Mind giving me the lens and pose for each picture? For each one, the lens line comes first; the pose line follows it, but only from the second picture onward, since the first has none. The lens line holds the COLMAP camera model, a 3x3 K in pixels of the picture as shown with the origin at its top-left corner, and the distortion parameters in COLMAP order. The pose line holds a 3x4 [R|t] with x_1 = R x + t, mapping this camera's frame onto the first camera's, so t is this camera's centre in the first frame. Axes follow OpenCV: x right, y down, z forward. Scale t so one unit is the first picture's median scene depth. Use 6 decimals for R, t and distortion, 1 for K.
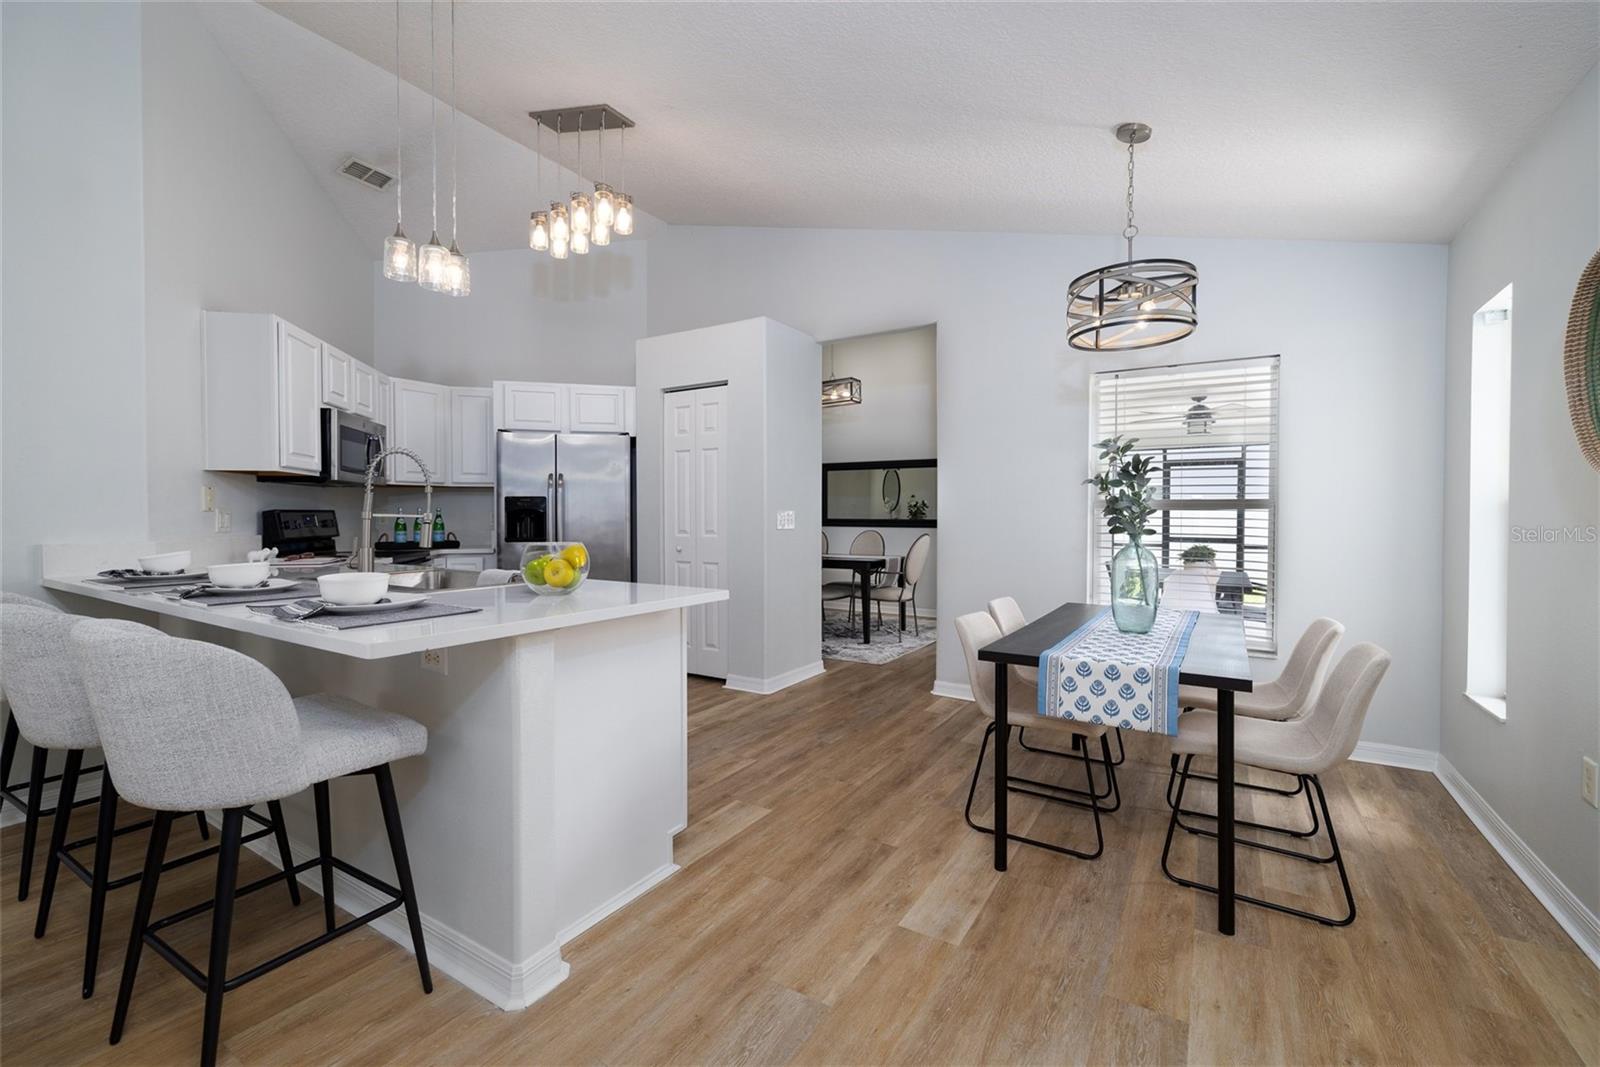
lens RADIAL K [[683.5, 0, 806.2], [0, 683.5, 526.4], [0, 0, 1]] dist [0.004655, 0.001824]
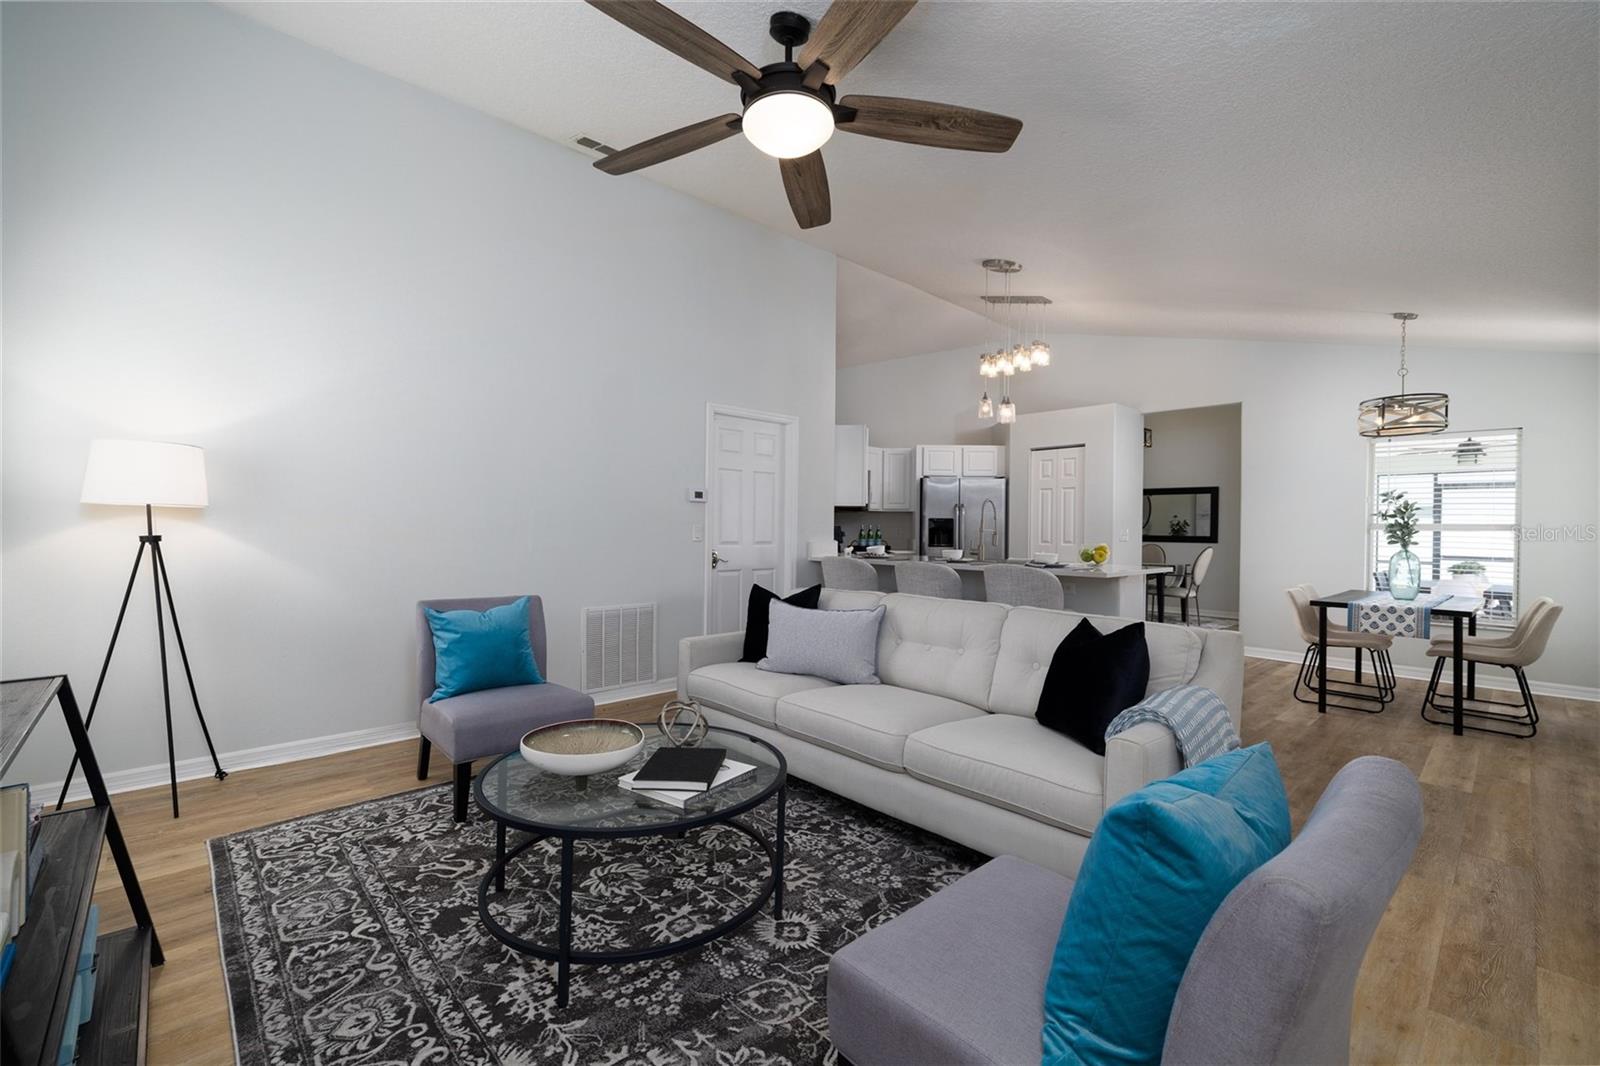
lens RADIAL K [[683.5, 0, 795.5], [0, 683.5, 533.0], [0, 0, 1]] dist [0.004655, 0.001824]
pose [[0.962811, 0.011820, -0.269918, -0.561009], [-0.015019, 0.999839, -0.009790, 0.021999], [0.269758, 0.013480, 0.962834, -1.141654]]
